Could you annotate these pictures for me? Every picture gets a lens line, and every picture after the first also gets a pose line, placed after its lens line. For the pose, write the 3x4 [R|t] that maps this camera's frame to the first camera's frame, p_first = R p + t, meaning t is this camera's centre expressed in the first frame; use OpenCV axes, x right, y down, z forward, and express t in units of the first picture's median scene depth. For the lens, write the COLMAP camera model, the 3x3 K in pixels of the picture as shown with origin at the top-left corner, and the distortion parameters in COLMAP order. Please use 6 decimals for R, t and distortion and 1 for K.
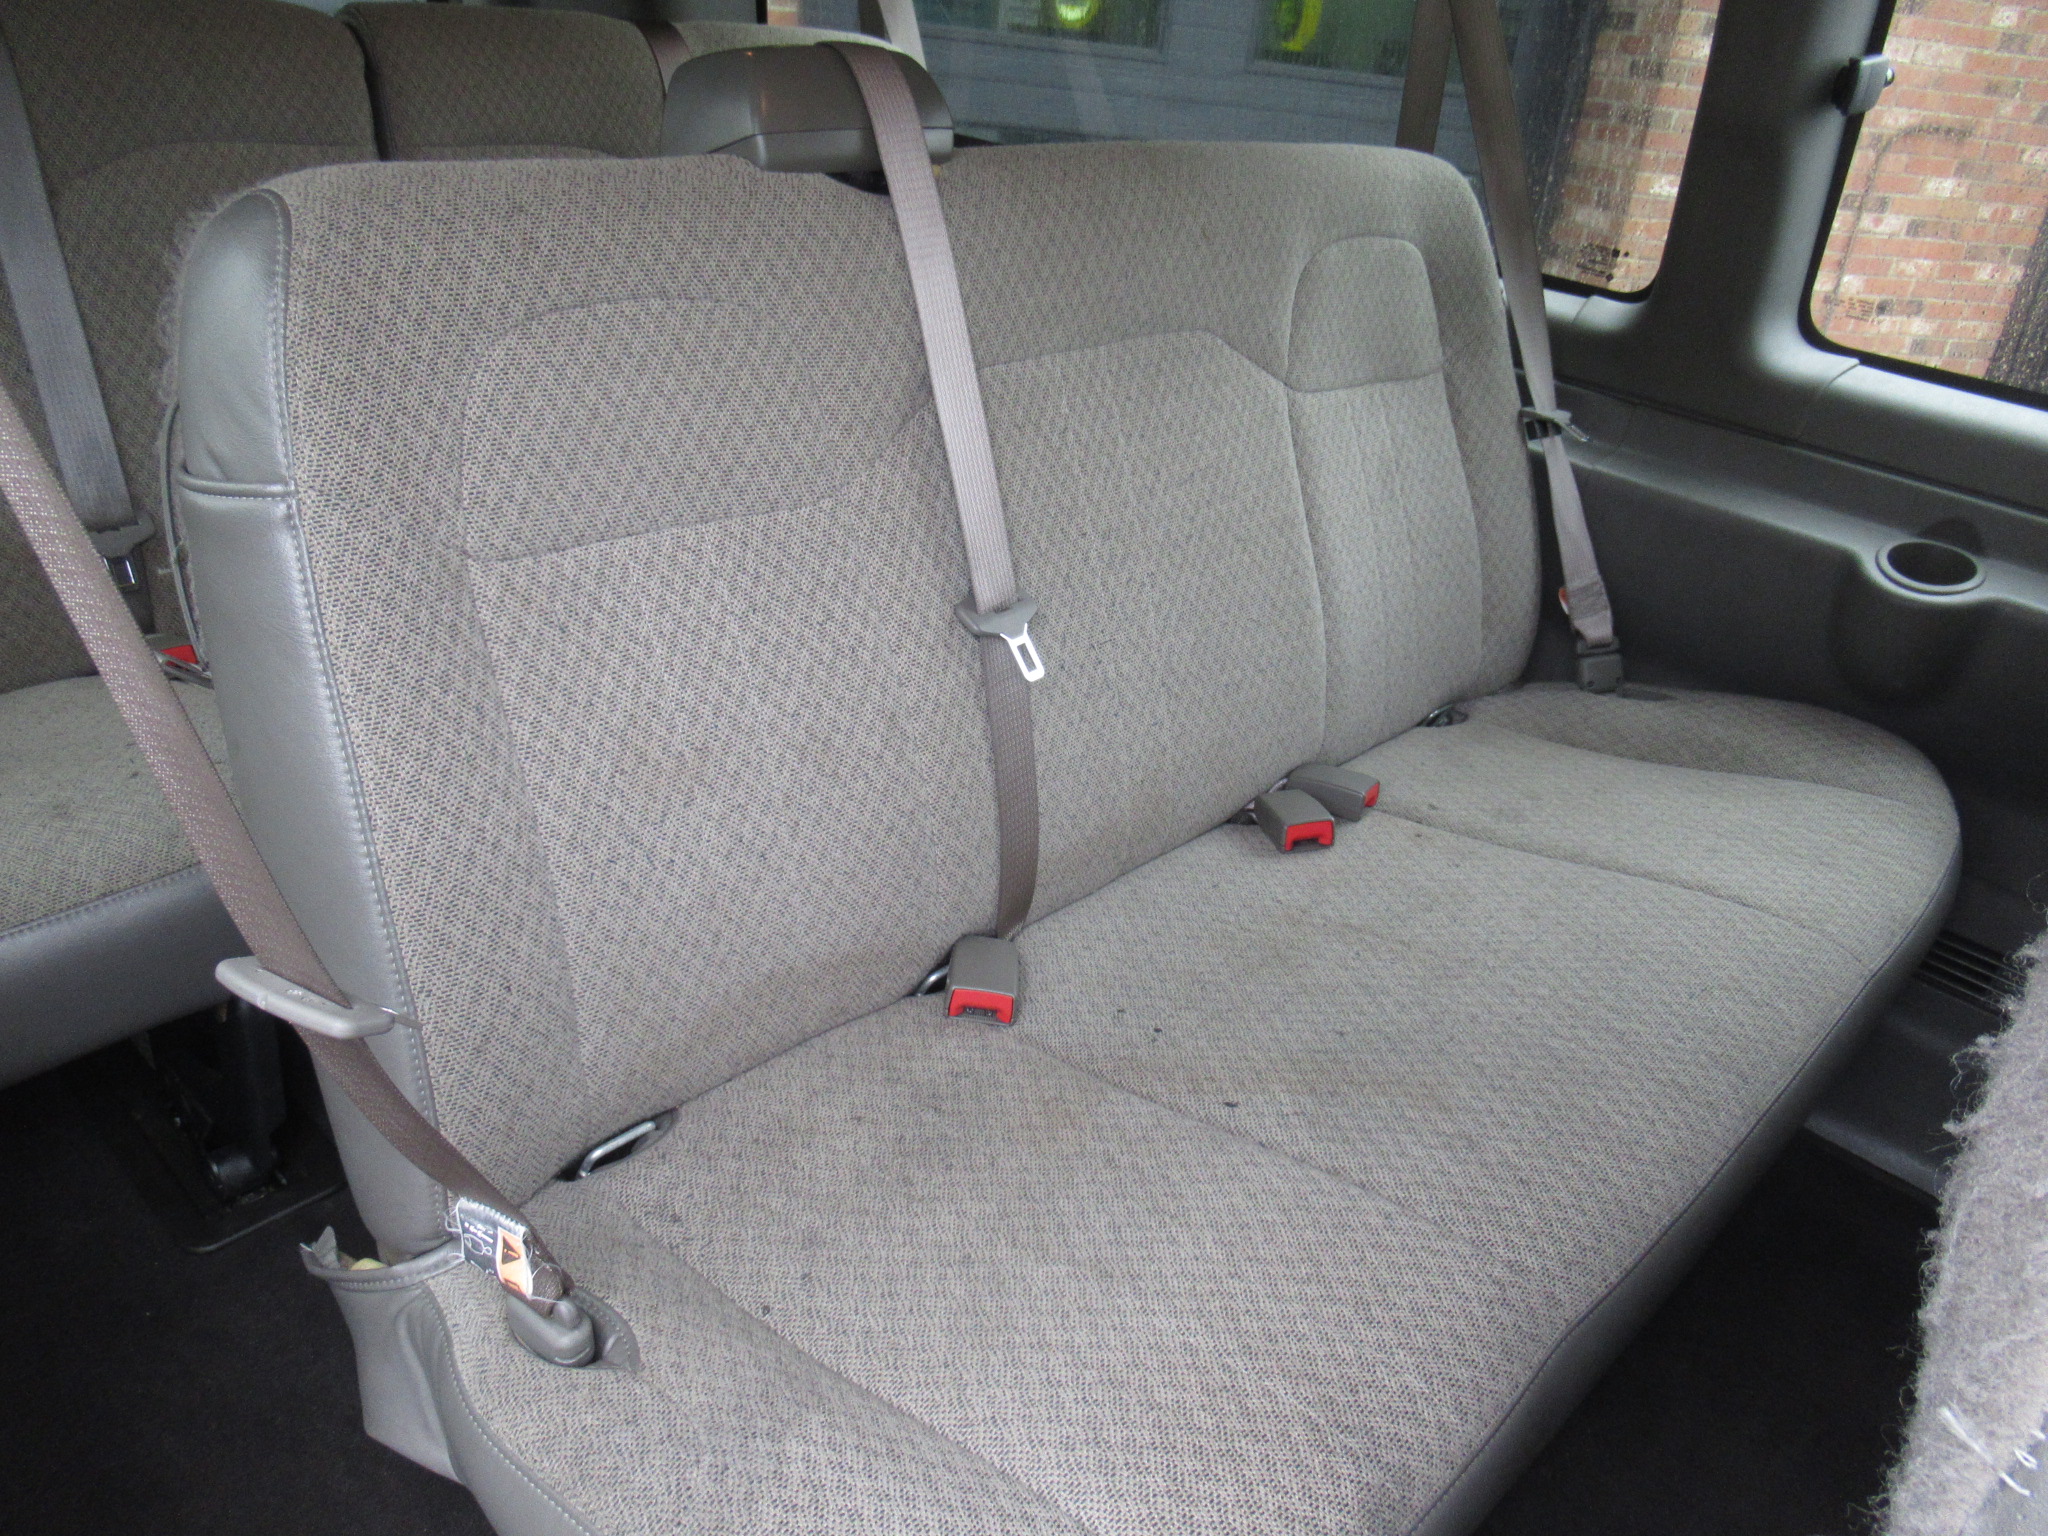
lens RADIAL K [[1527.8, 0, 1017.4], [0, 1527.8, 765.6], [0, 0, 1]] dist [-0.004998, -0.002765]
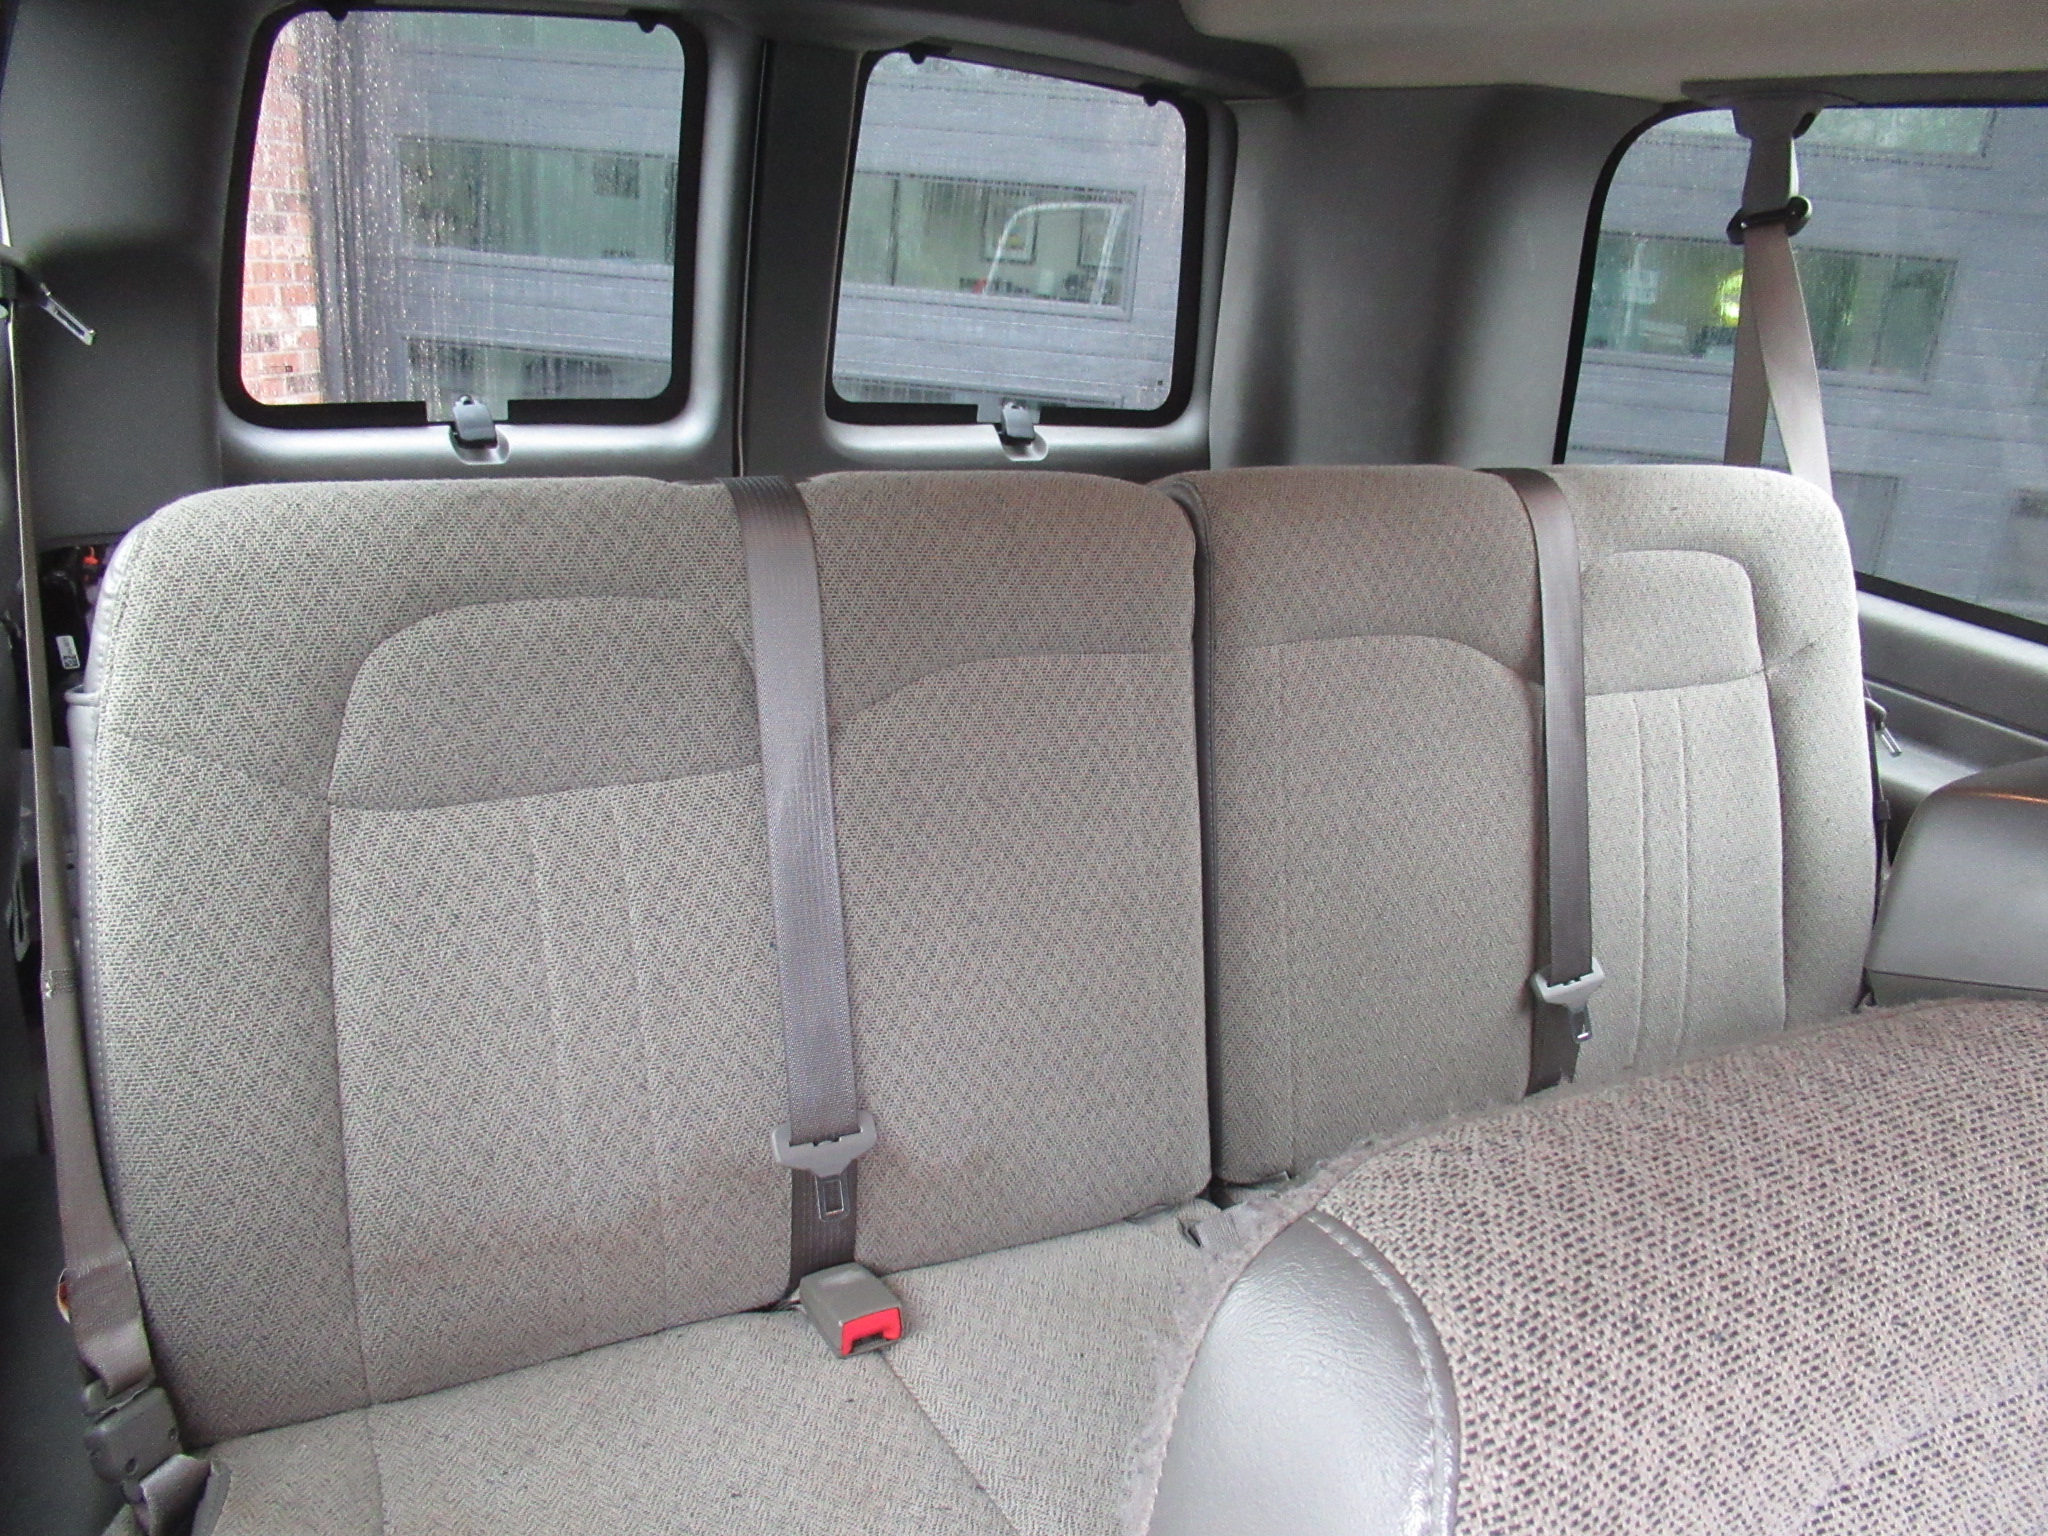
lens RADIAL K [[1527.8, 0, 1020.3], [0, 1527.8, 772.1], [0, 0, 1]] dist [-0.004998, -0.002765]
pose [[0.933294, 0.085851, -0.348701, -0.141740], [-0.140305, 0.980999, -0.133999, -0.142888], [0.330572, 0.173985, 0.927605, 0.157305]]
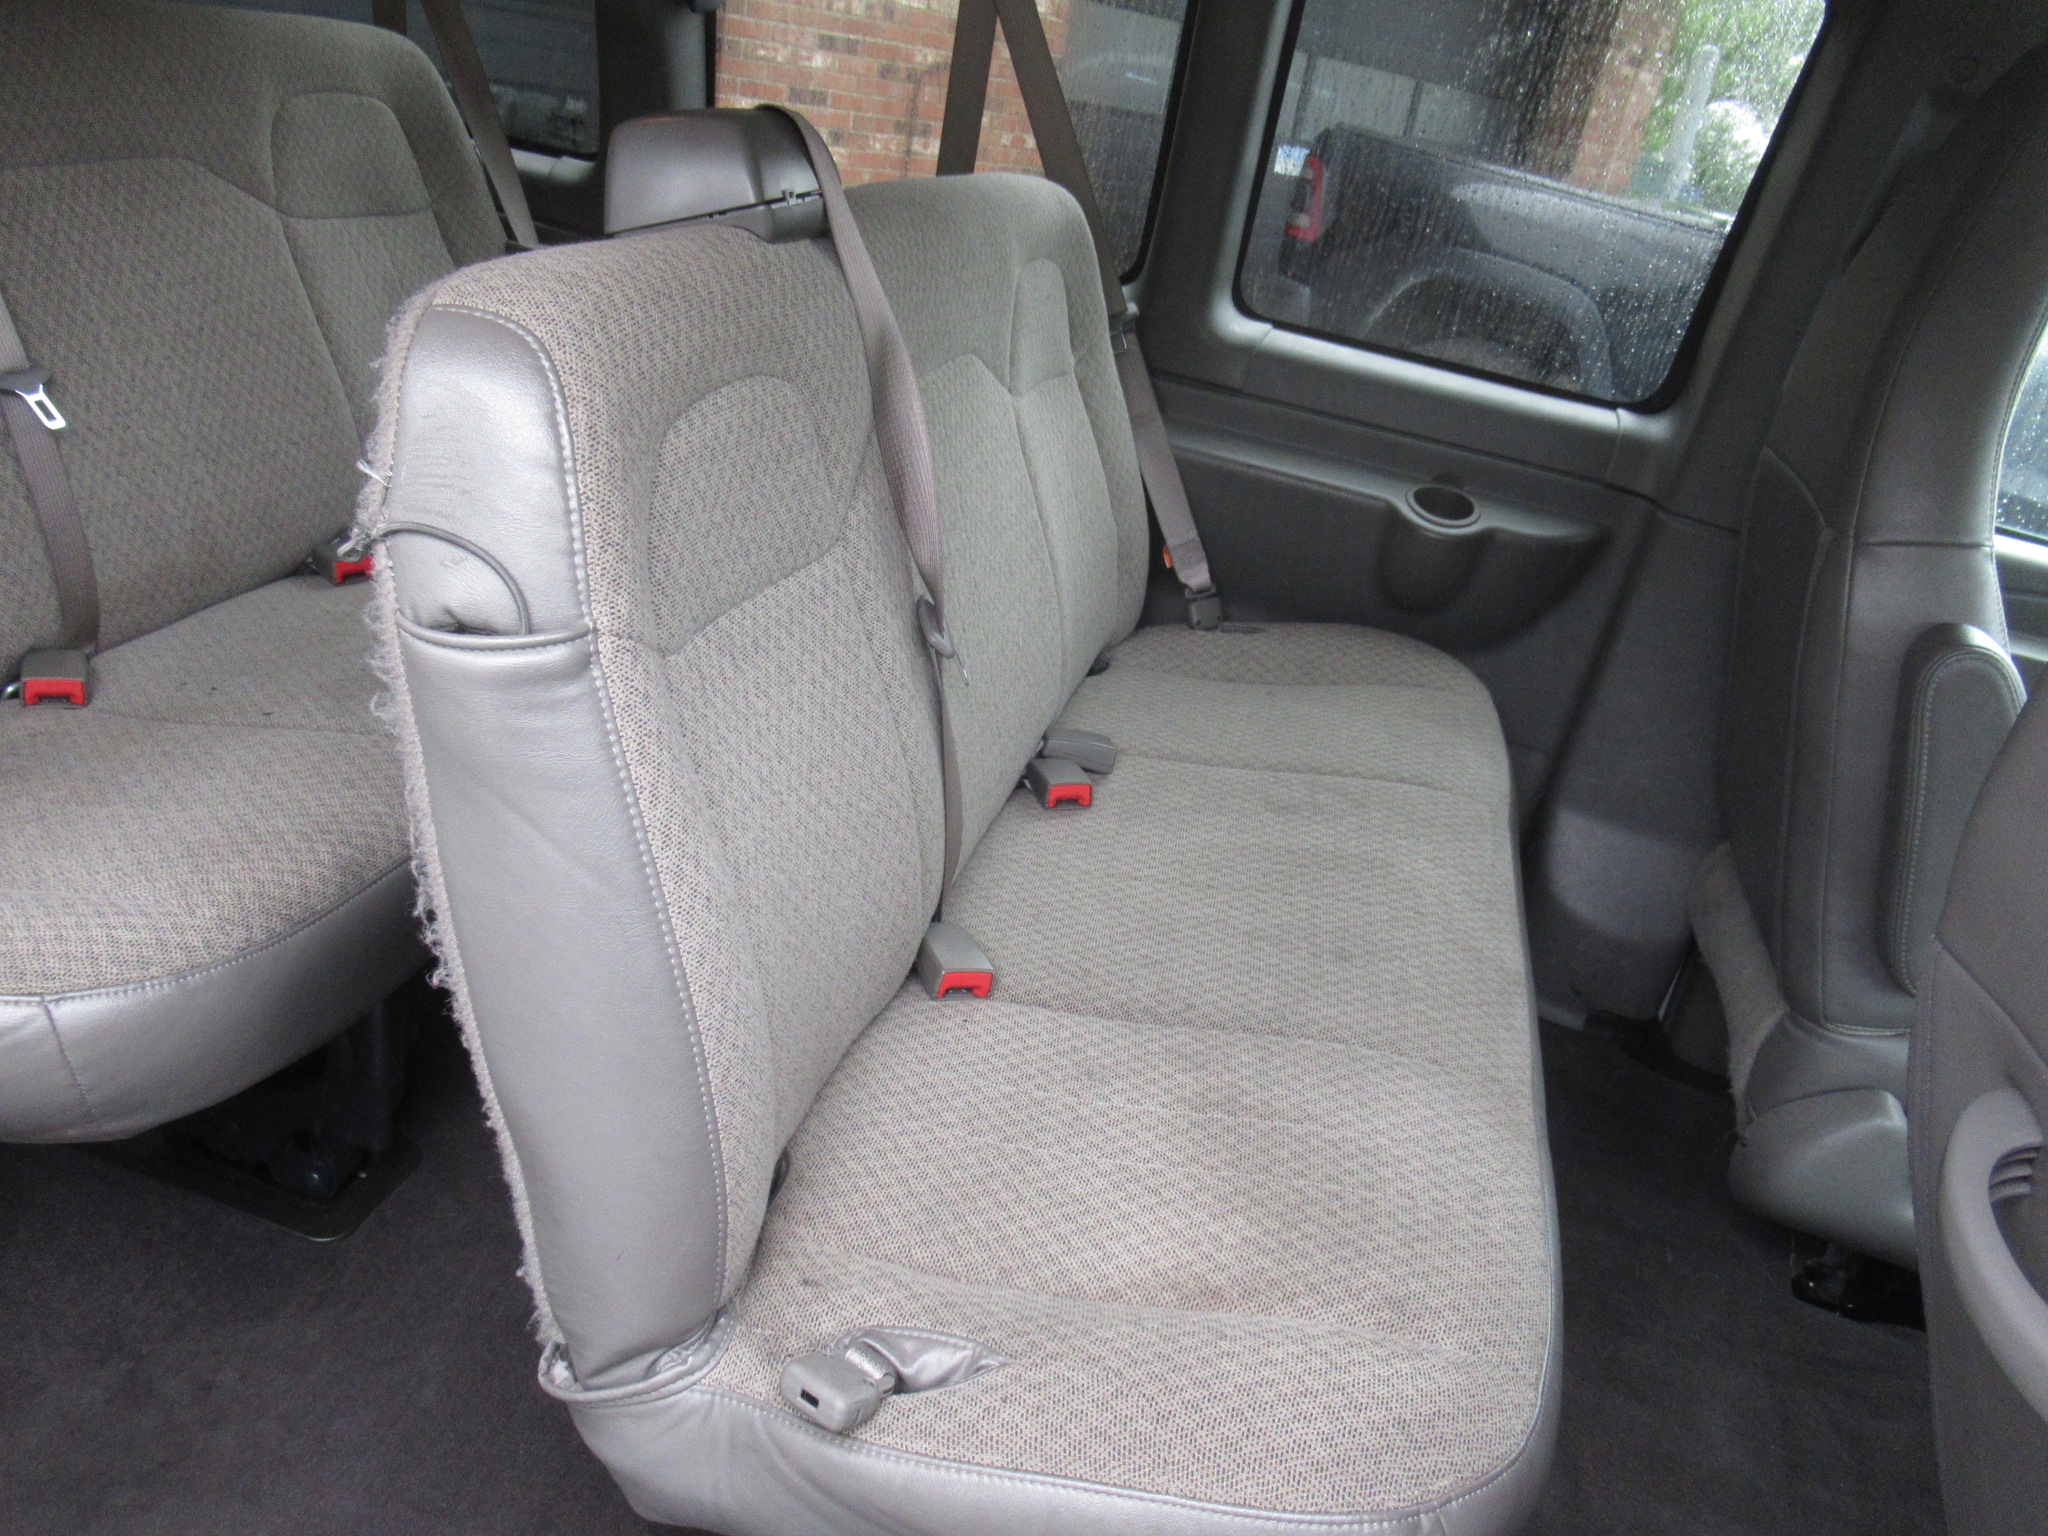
lens RADIAL K [[1527.8, 0, 1011.3], [0, 1527.8, 765.3], [0, 0, 1]] dist [-0.004998, -0.002765]
pose [[0.881682, -0.162726, 0.442897, 0.094215], [0.147945, 0.986655, 0.067995, 0.223961], [-0.448051, 0.005574, 0.893990, -0.408499]]
